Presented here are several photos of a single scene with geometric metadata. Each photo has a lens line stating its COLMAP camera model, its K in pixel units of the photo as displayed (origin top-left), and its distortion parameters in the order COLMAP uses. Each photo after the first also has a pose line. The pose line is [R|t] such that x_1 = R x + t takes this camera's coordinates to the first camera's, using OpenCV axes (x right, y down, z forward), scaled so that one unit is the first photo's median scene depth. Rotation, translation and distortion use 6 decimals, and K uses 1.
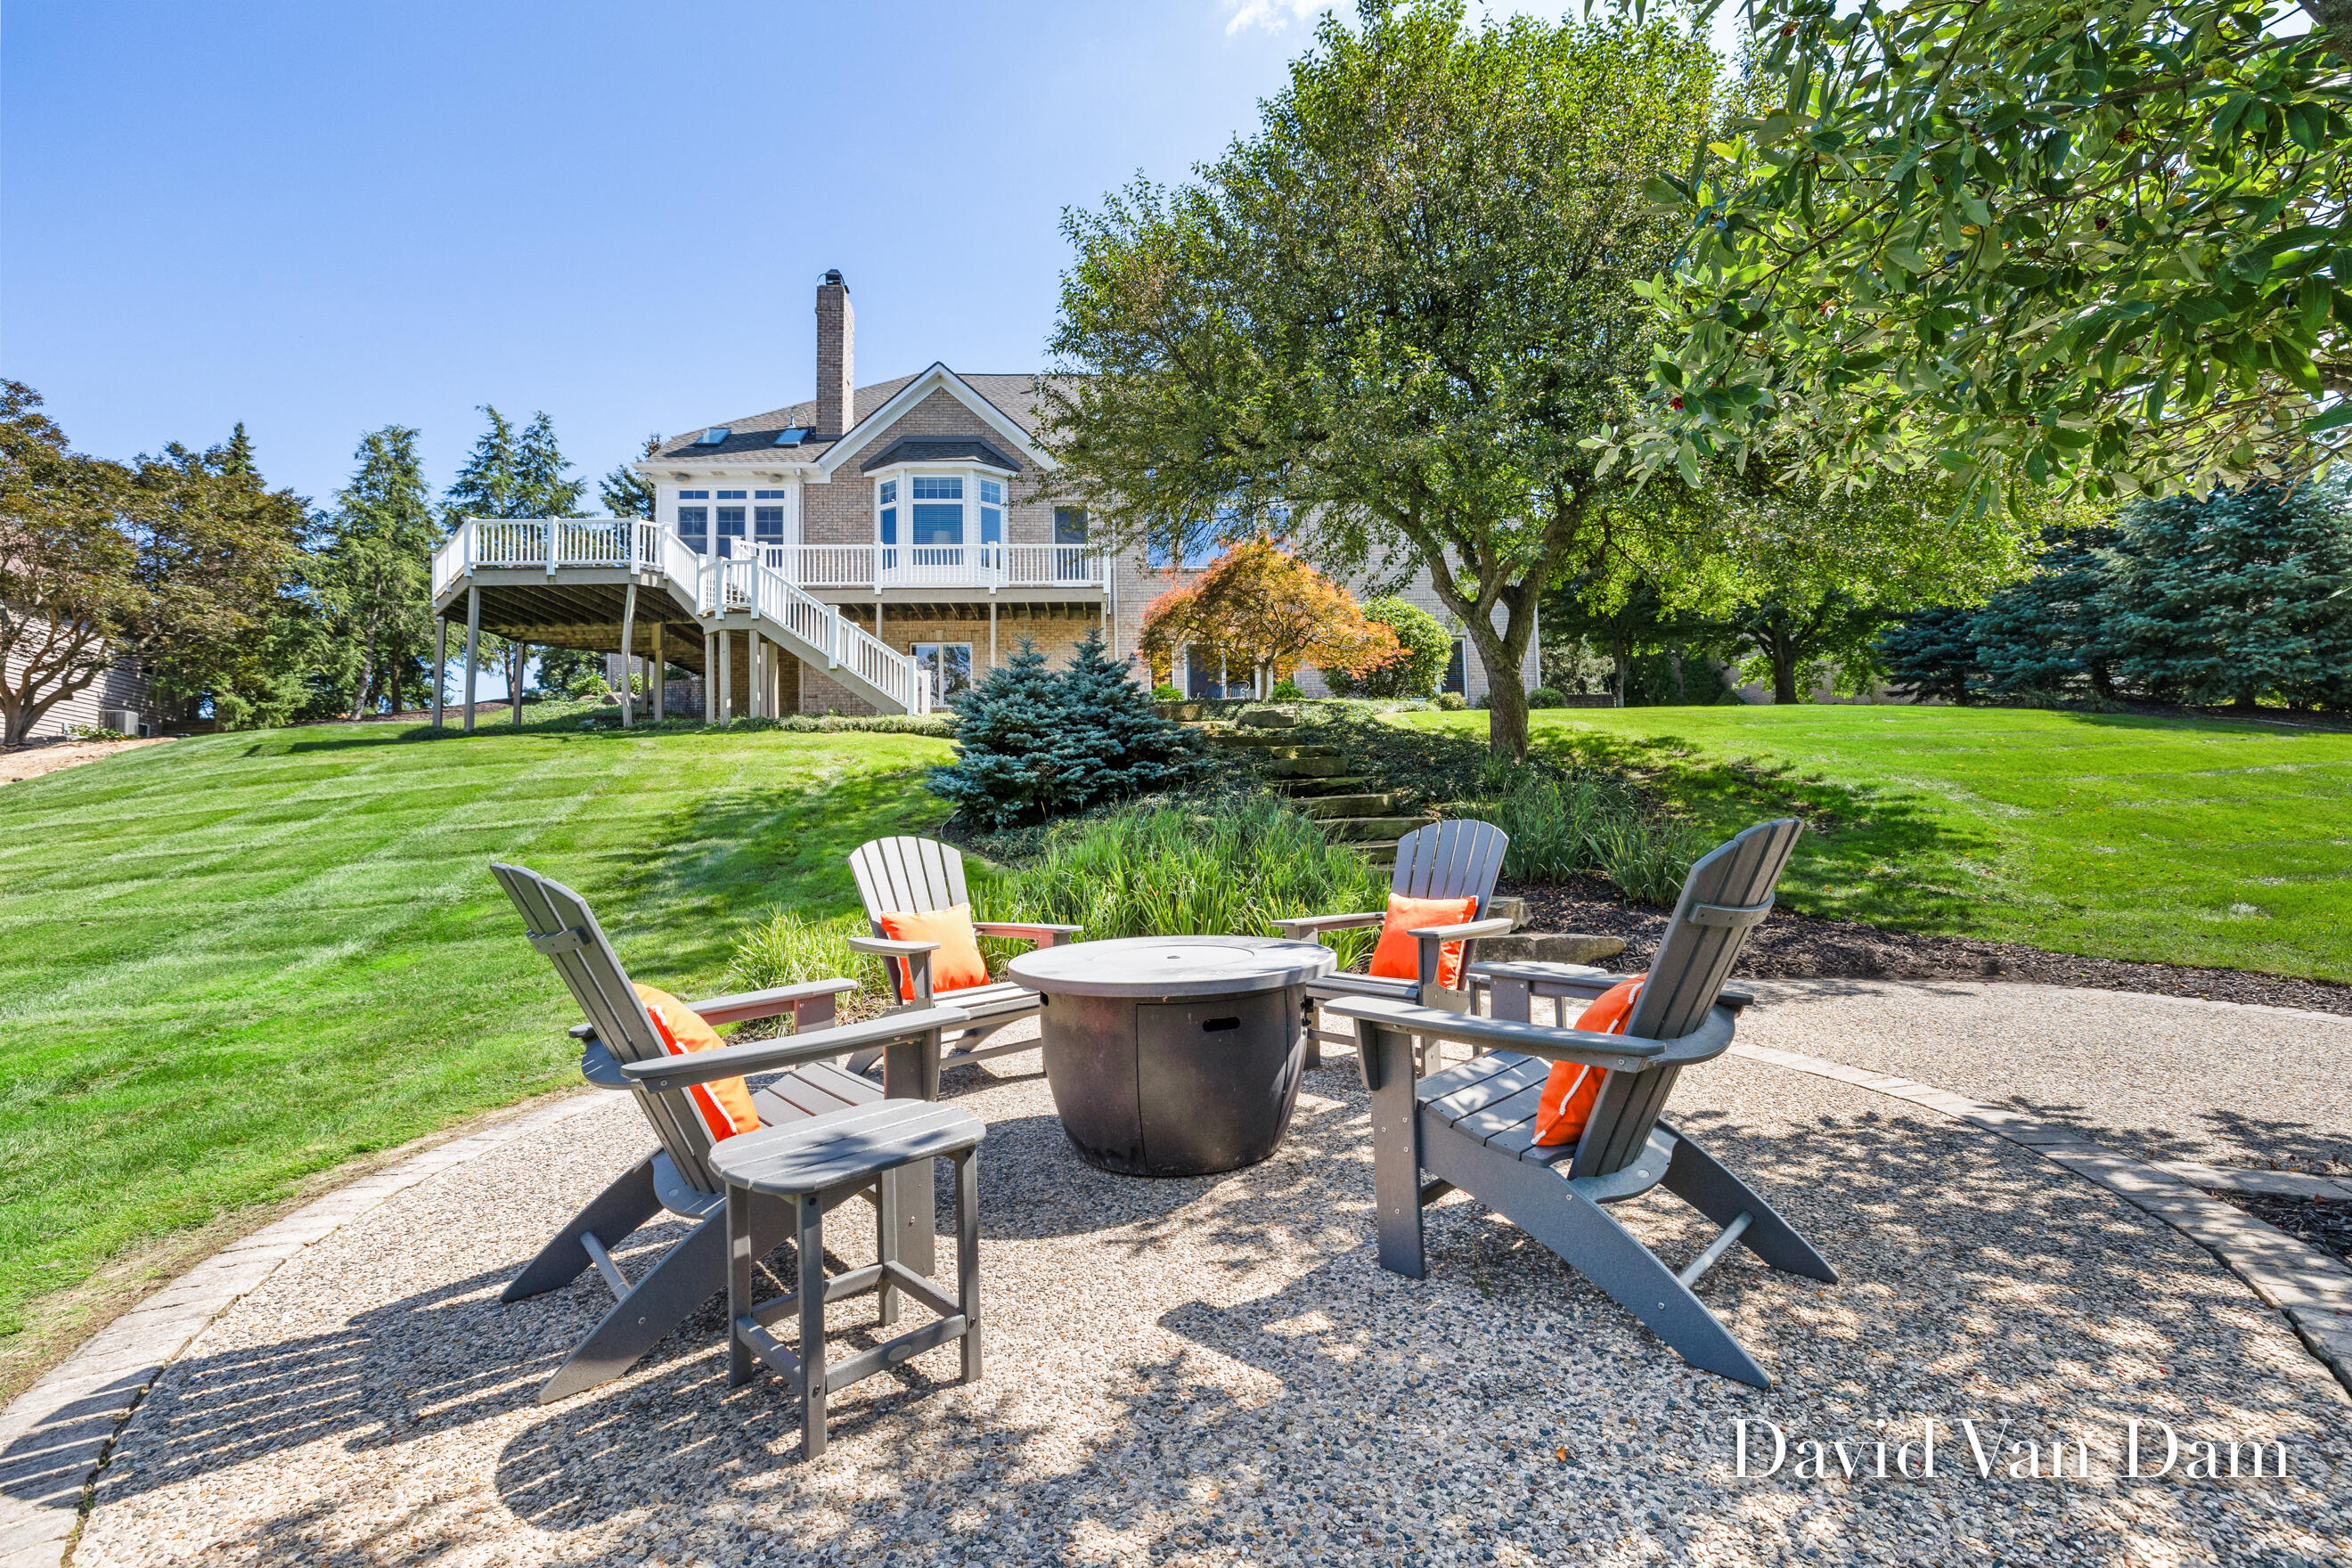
lens RADIAL K [[993.2, 0, 1177.9], [0, 993.2, 780.5], [0, 0, 1]] dist [-0.000038, 0.000512]
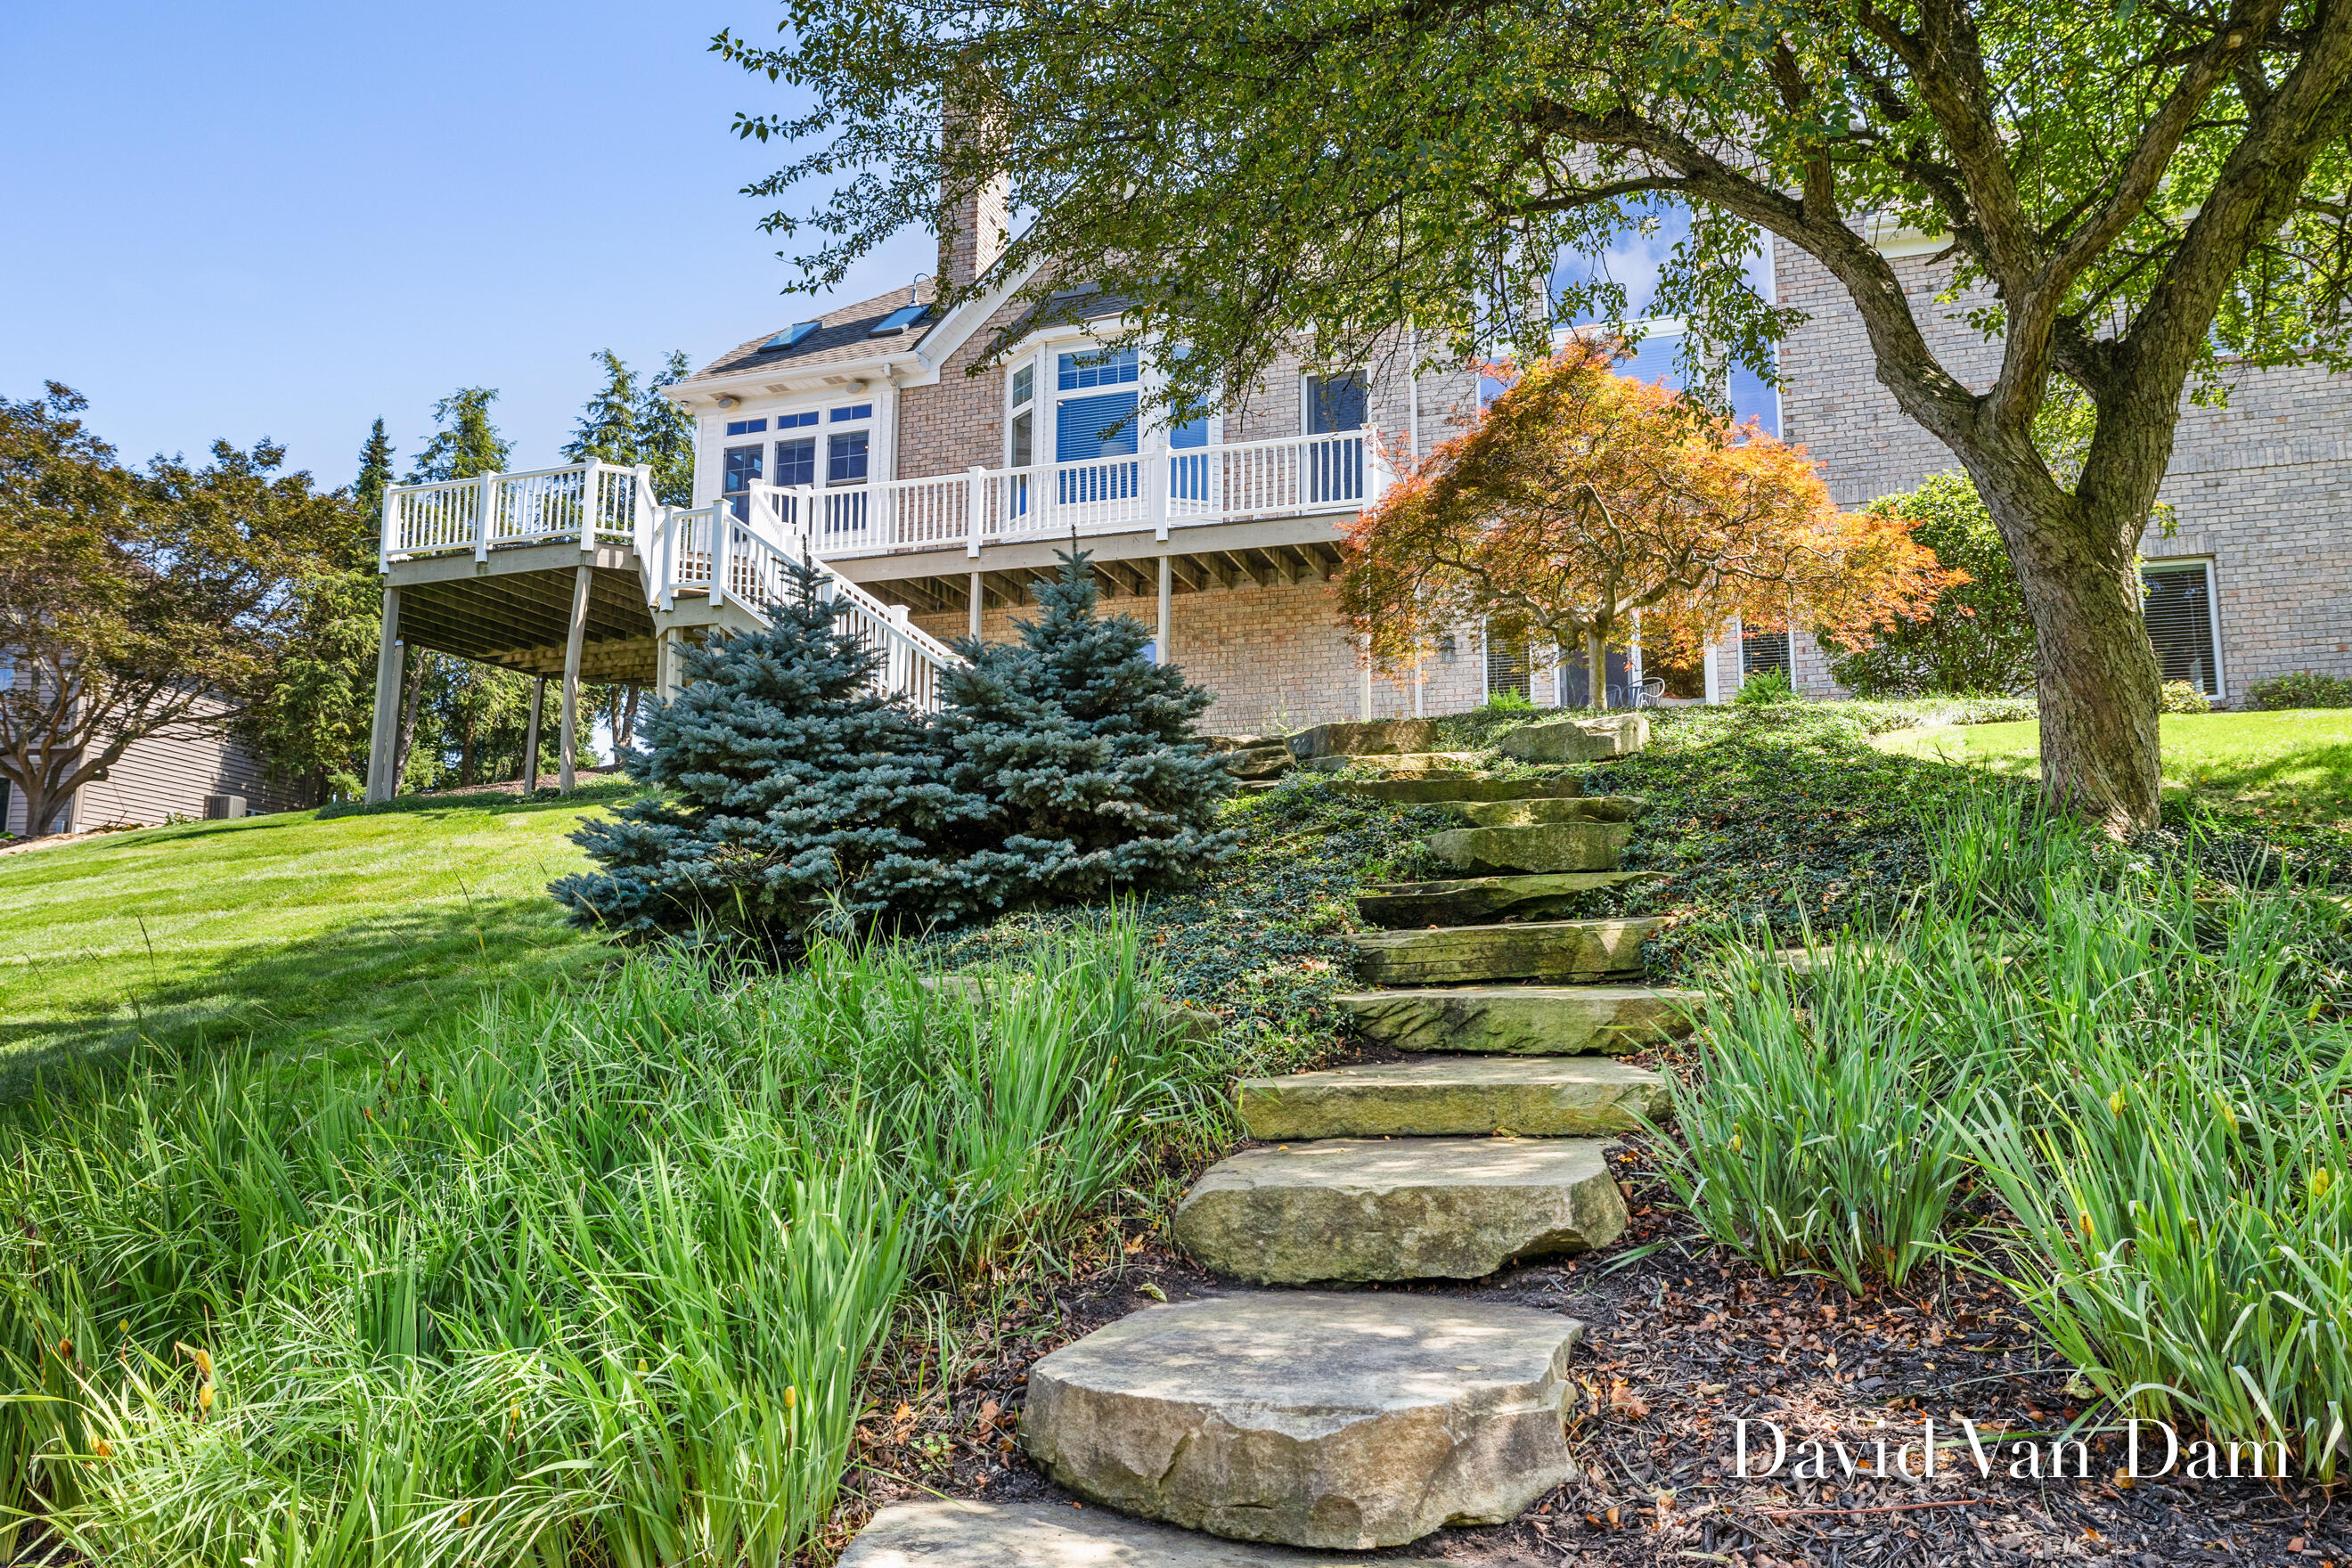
lens RADIAL K [[1573.0, 0, 1176.0], [0, 1573.0, 784.0], [0, 0, 1]] dist [-0.003210, -0.001650]
pose [[0.923454, -0.023150, -0.383010, 0.137438], [-0.001923, 0.997887, -0.064951, 0.000754], [0.383704, 0.060716, 0.921458, 0.204843]]
